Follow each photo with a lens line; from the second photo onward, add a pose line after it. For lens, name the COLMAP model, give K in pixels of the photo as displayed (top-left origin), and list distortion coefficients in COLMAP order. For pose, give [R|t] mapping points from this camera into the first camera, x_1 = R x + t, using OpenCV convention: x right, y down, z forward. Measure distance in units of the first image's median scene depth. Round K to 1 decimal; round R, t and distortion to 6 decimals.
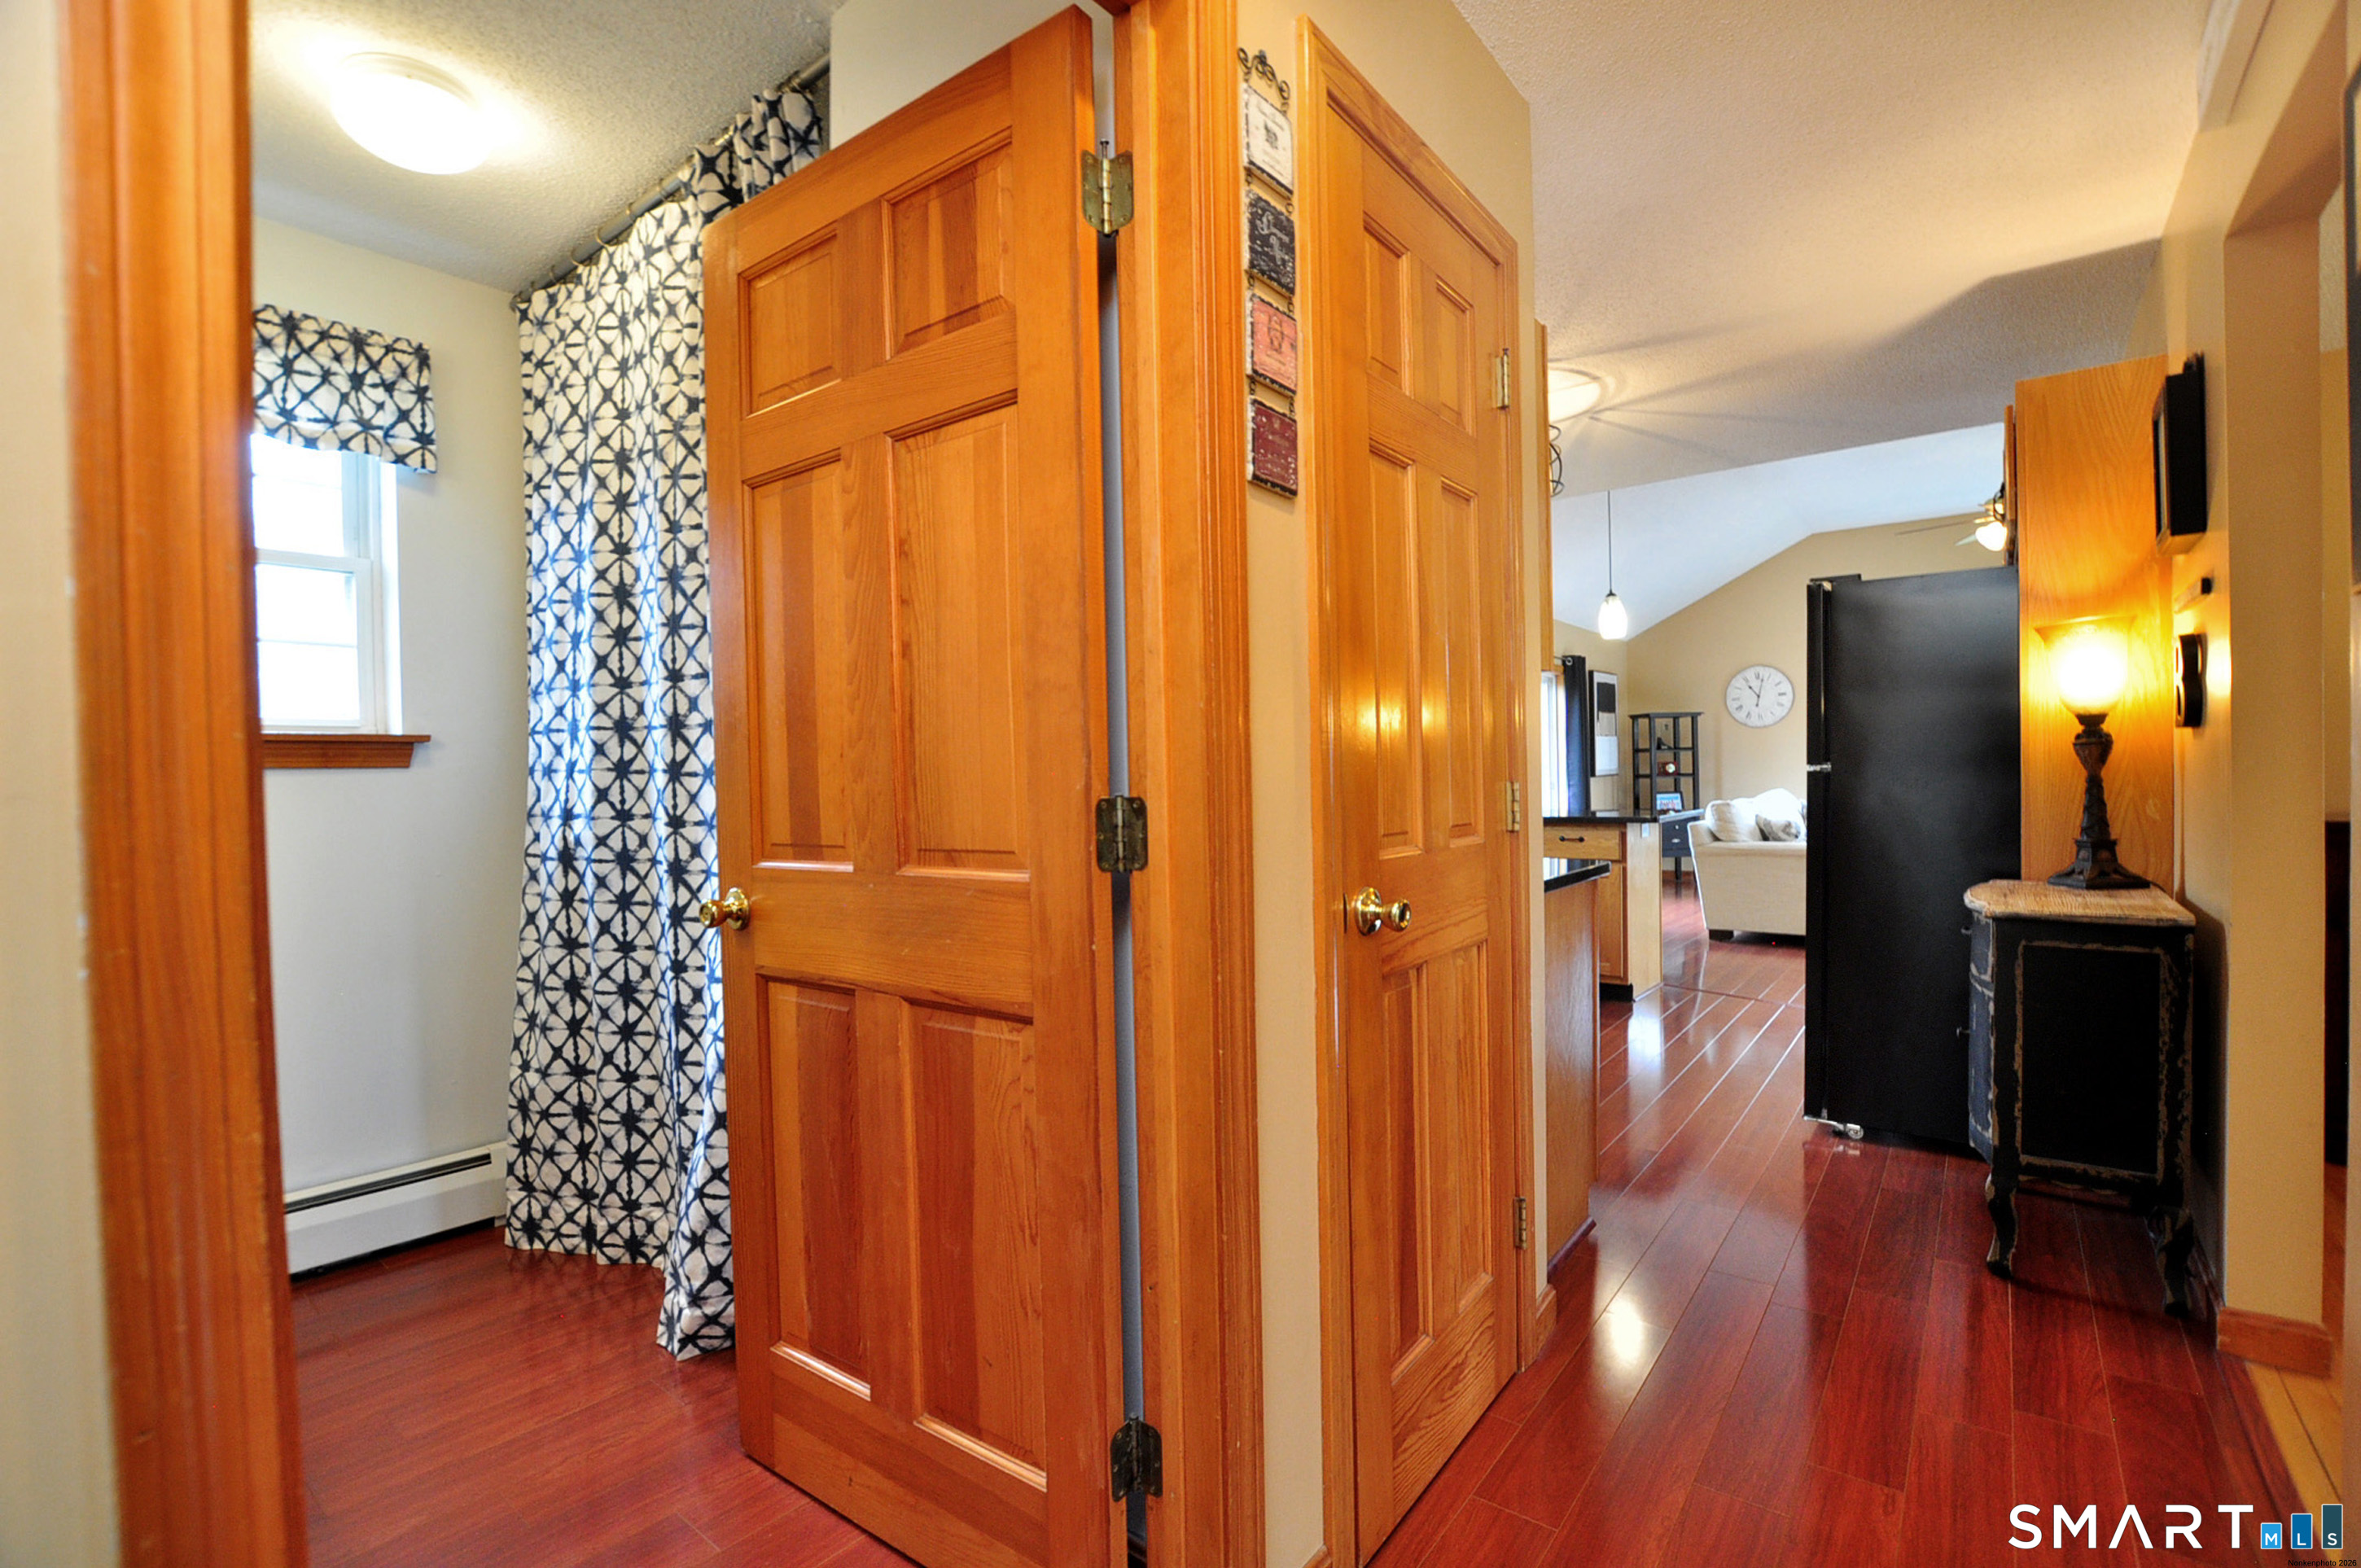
lens RADIAL K [[1047.6, 0, 1211.3], [0, 1047.6, 795.1], [0, 0, 1]] dist [-0.019512, -0.000019]
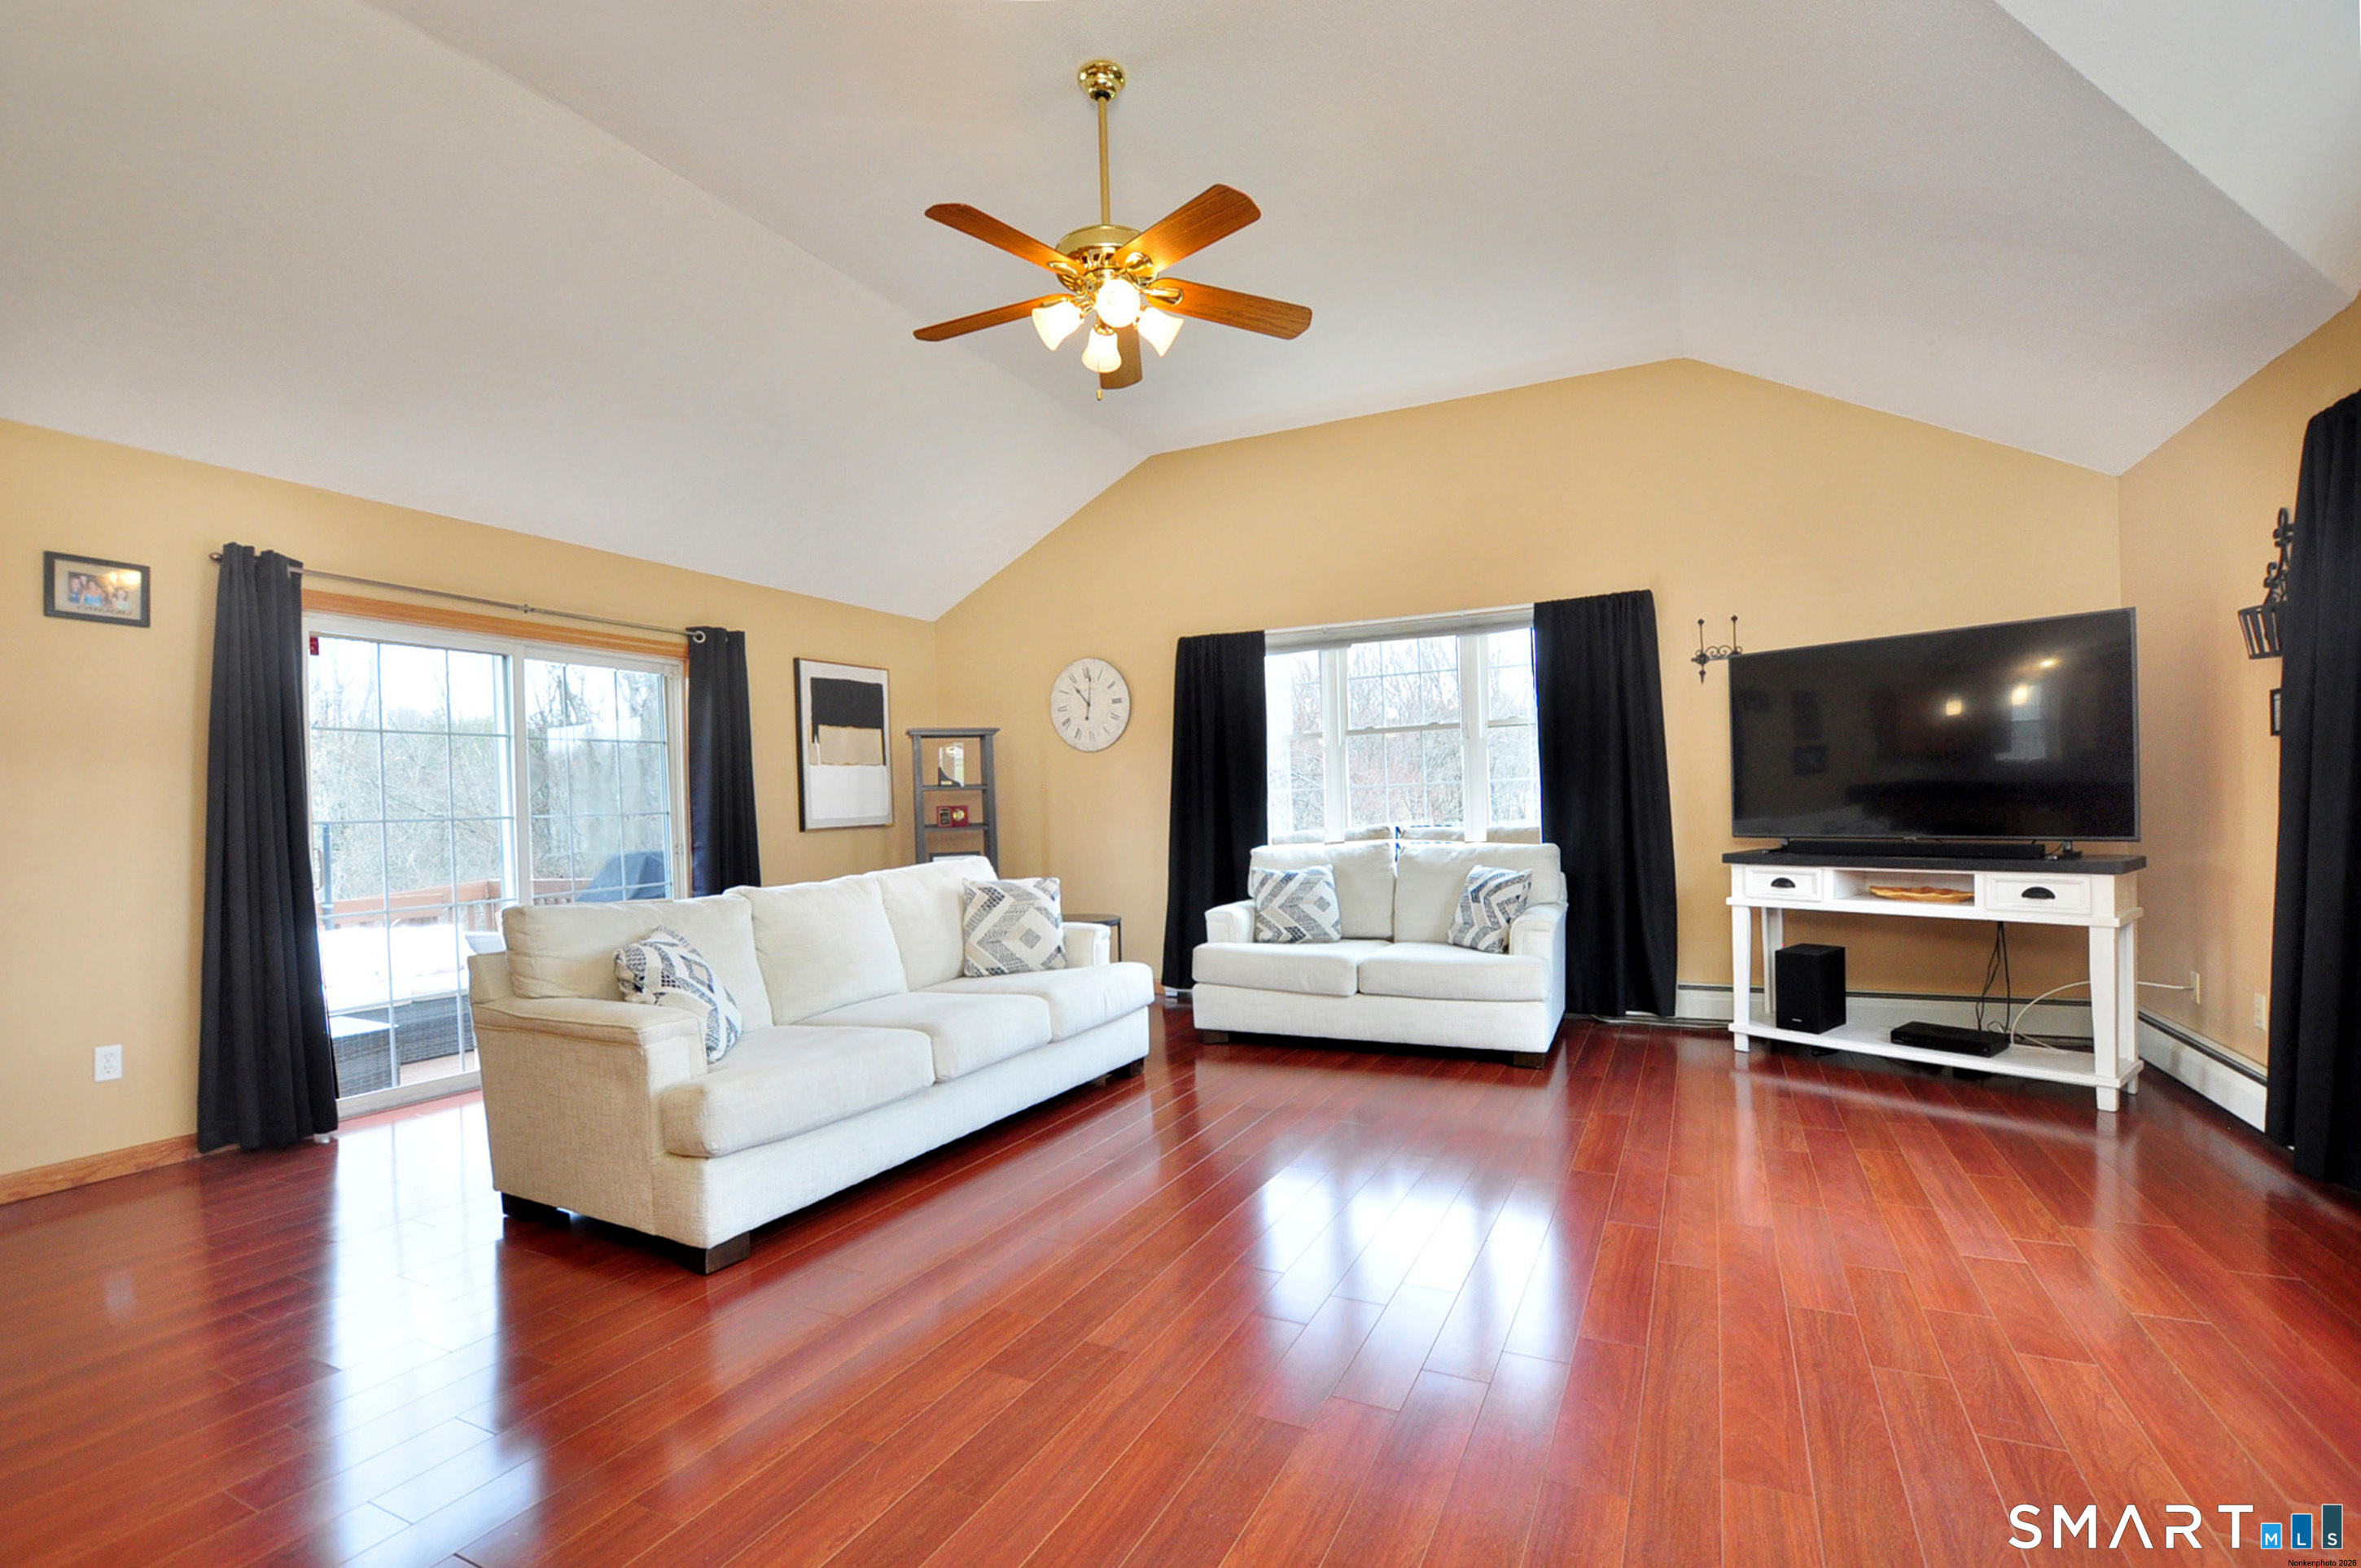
lens RADIAL K [[1062.8, 0, 1161.2], [0, 1062.8, 806.7], [0, 0, 1]] dist [-0.013672, 0.000242]
pose [[0.984673, -0.004370, 0.174353, 0.462585], [0.008199, 0.999741, -0.021246, -0.016618], [-0.174215, 0.022350, 0.984454, 0.344333]]
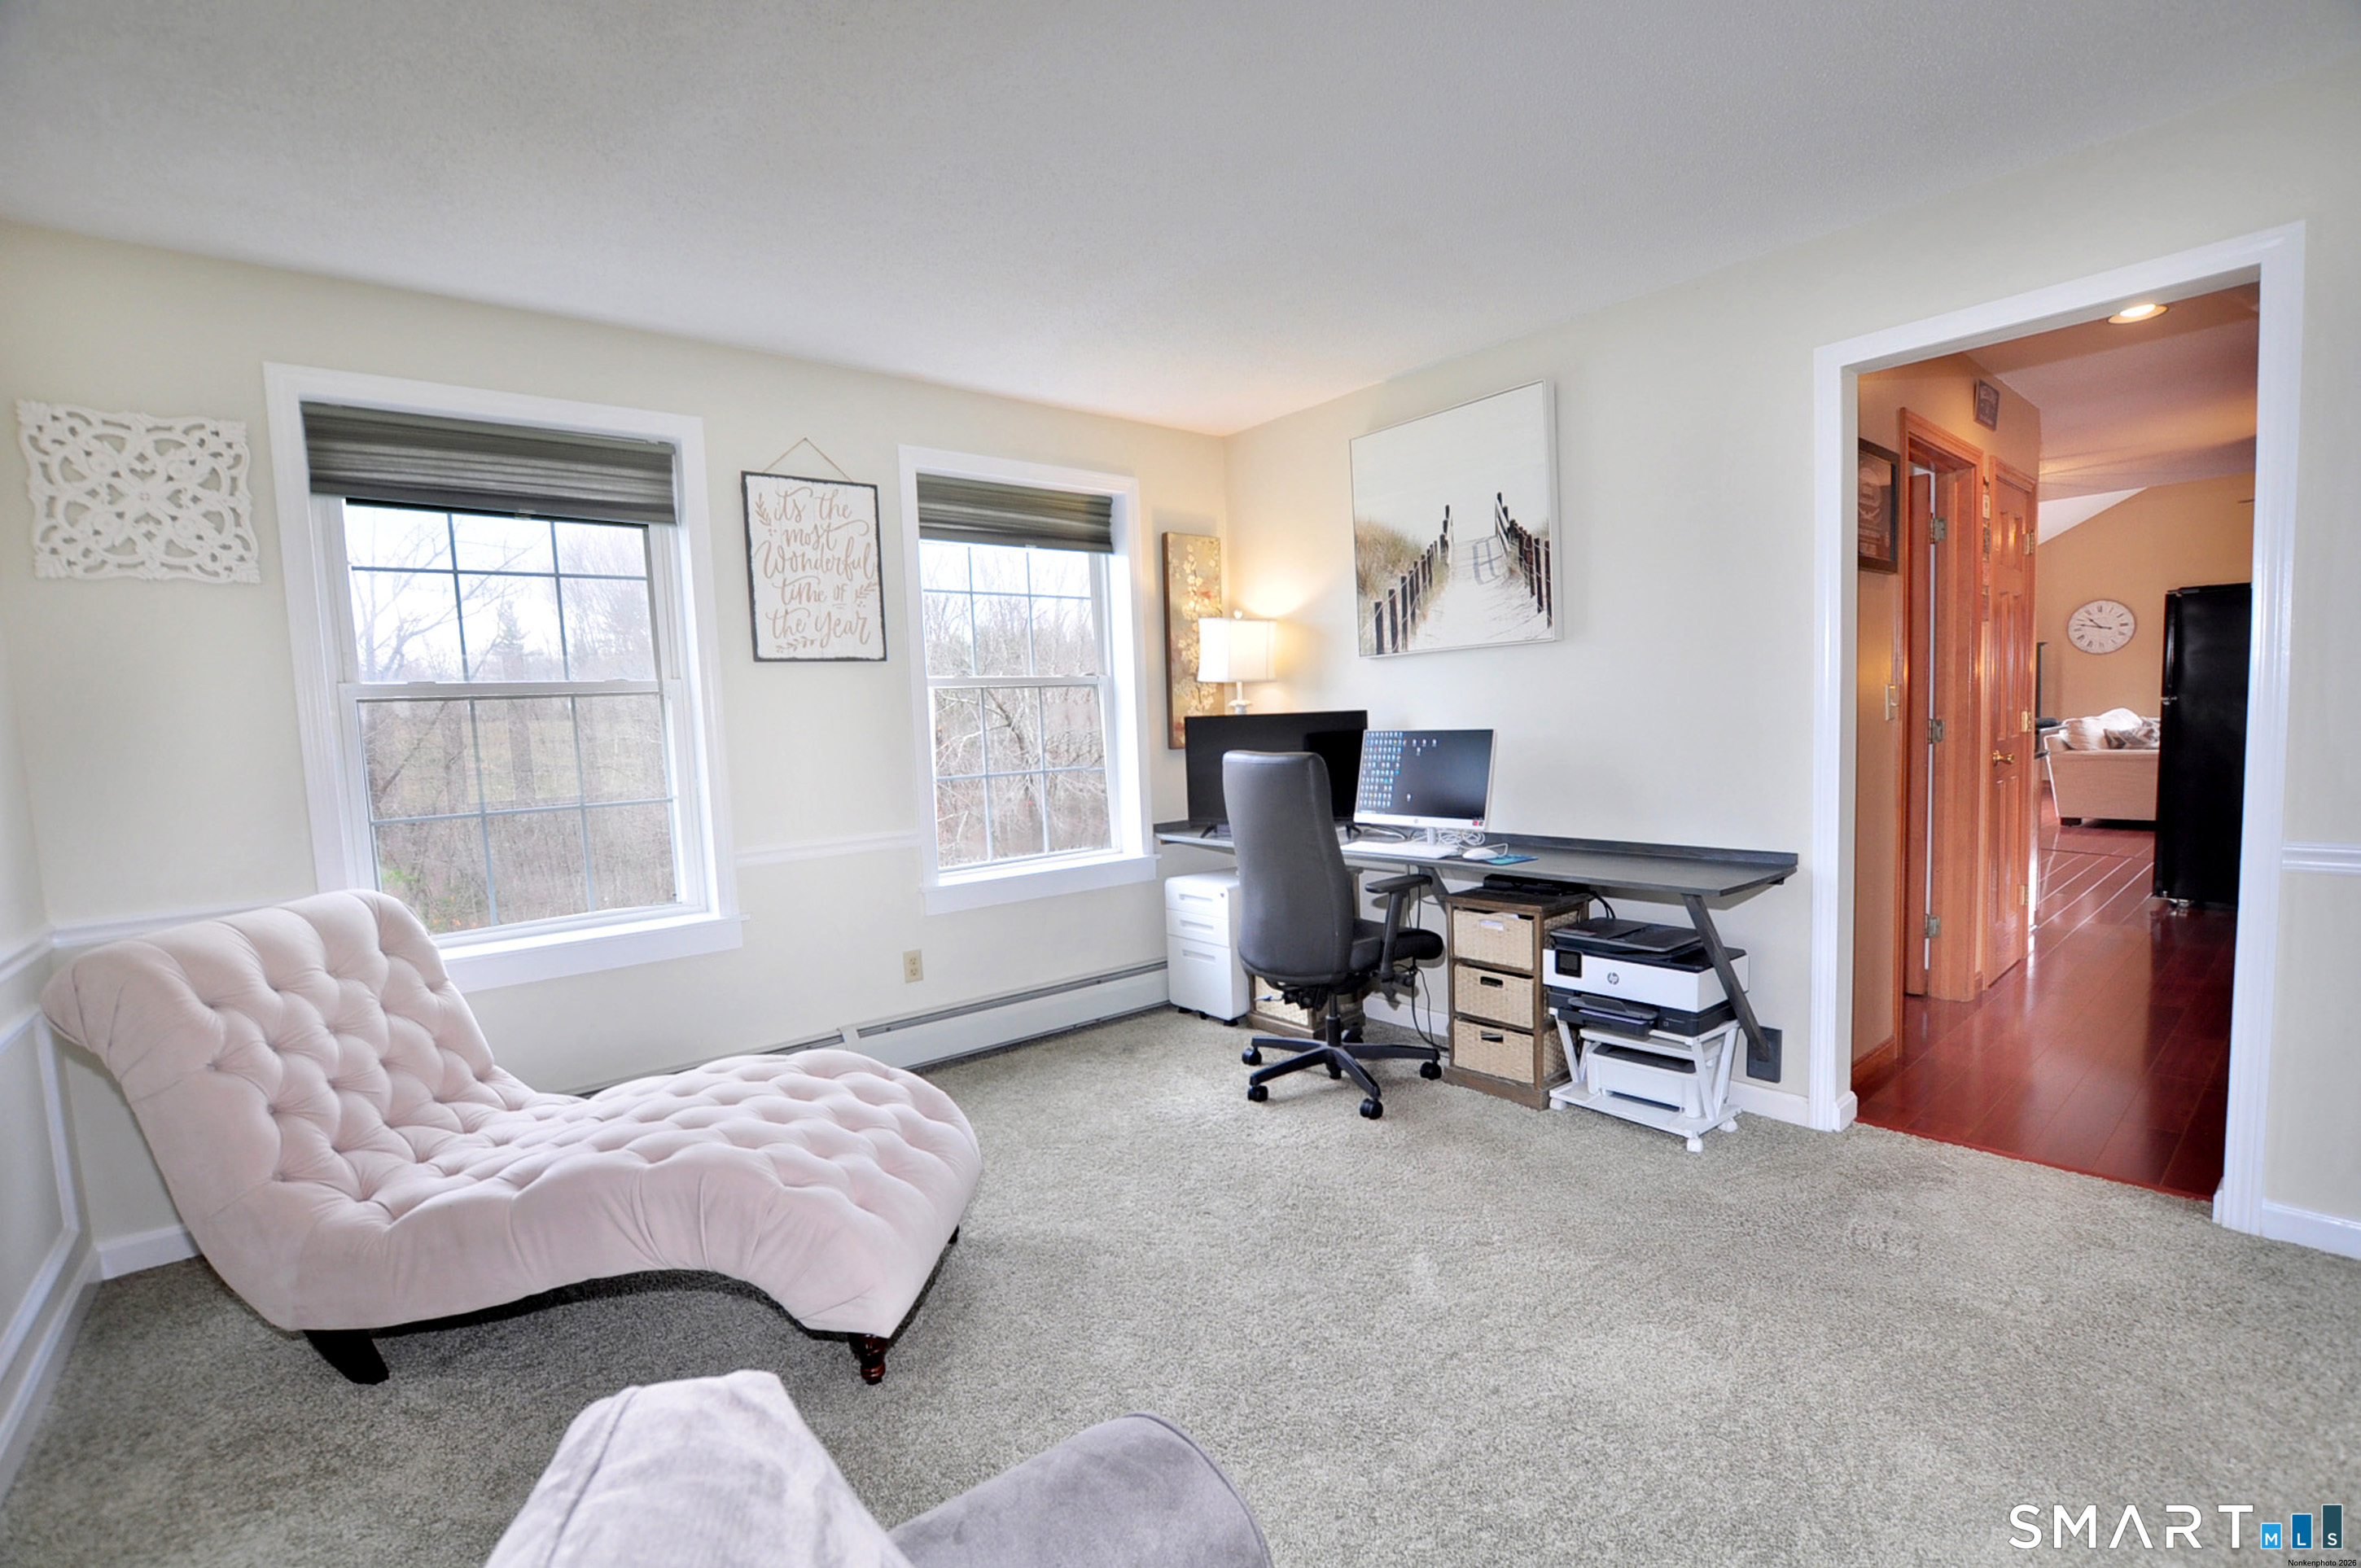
lens RADIAL K [[1047.6, 0, 1211.3], [0, 1047.6, 795.1], [0, 0, 1]] dist [-0.019512, -0.000019]
pose [[0.979441, -0.004548, -0.201680, -0.210239], [0.019039, 0.997367, 0.069972, -0.008399], [0.200831, -0.072374, 0.976949, -0.328079]]
